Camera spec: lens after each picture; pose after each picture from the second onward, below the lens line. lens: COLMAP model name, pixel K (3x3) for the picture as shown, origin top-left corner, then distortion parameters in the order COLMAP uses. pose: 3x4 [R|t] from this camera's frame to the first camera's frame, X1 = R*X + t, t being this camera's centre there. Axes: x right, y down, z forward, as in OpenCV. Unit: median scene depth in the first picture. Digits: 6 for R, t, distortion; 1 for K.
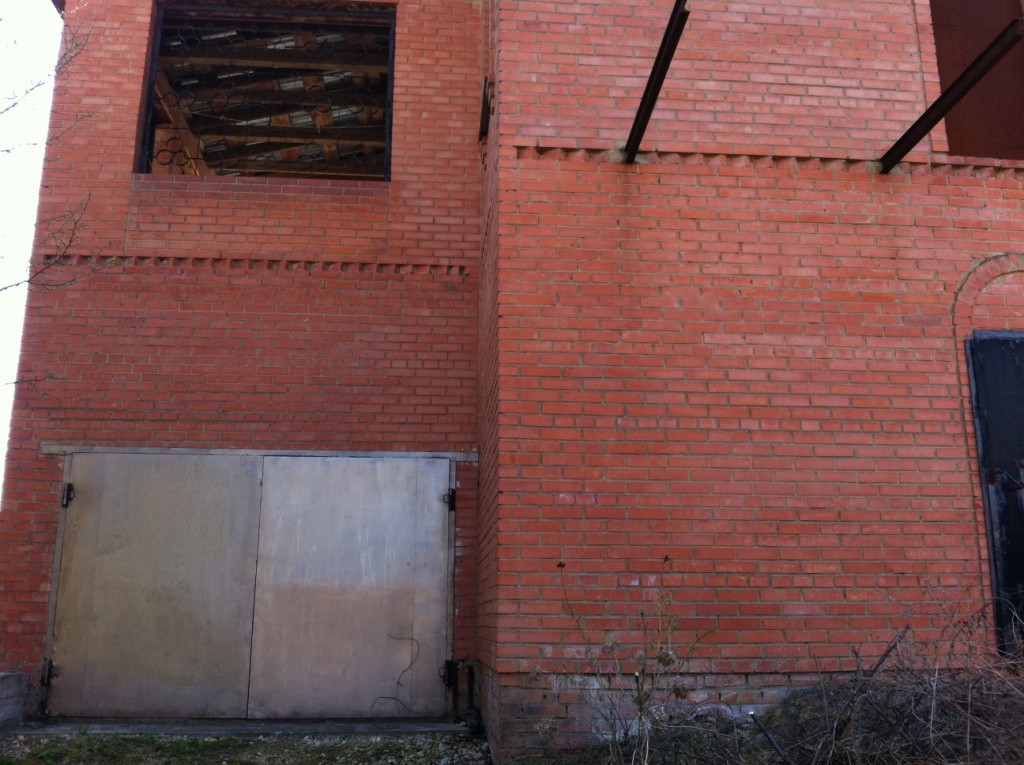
lens RADIAL K [[1040.8, 0, 513.2], [0, 1040.8, 388.4], [0, 0, 1]] dist [0.140434, -0.454238]
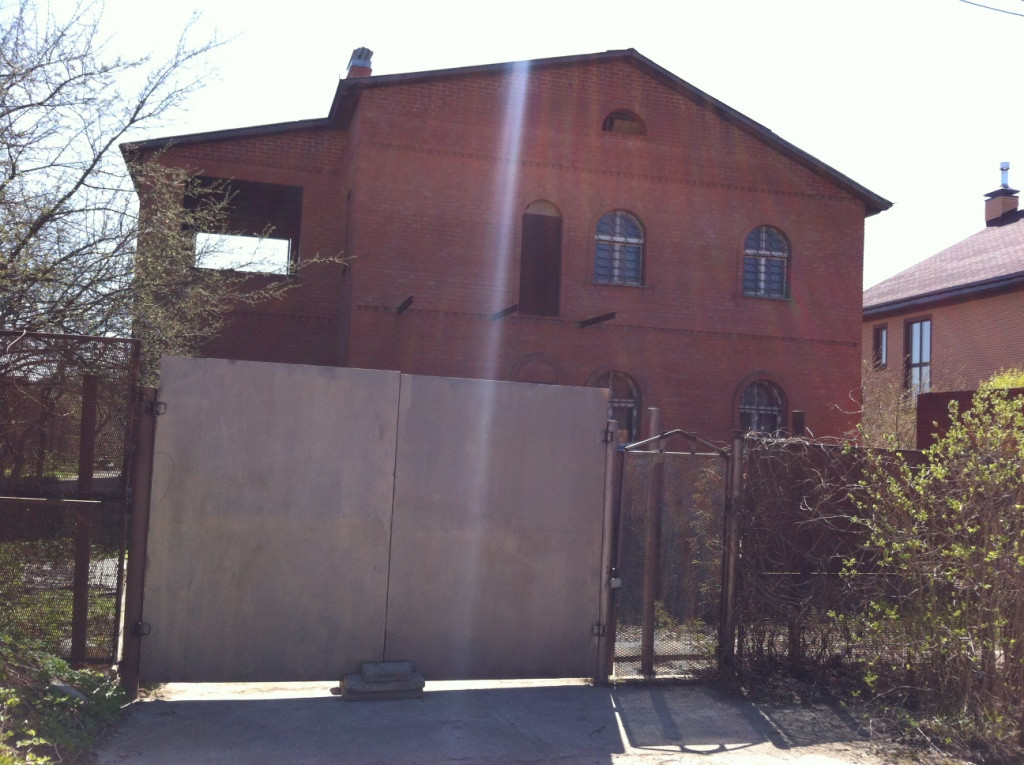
lens RADIAL K [[982.7, 0, 505.2], [0, 982.7, 379.3], [0, 0, 1]] dist [0.112003, -0.358882]
pose [[0.981151, 0.054745, 0.185325, -0.083104], [-0.089775, 0.978388, 0.186273, -0.546595], [-0.171122, -0.199399, 0.964861, -1.534434]]
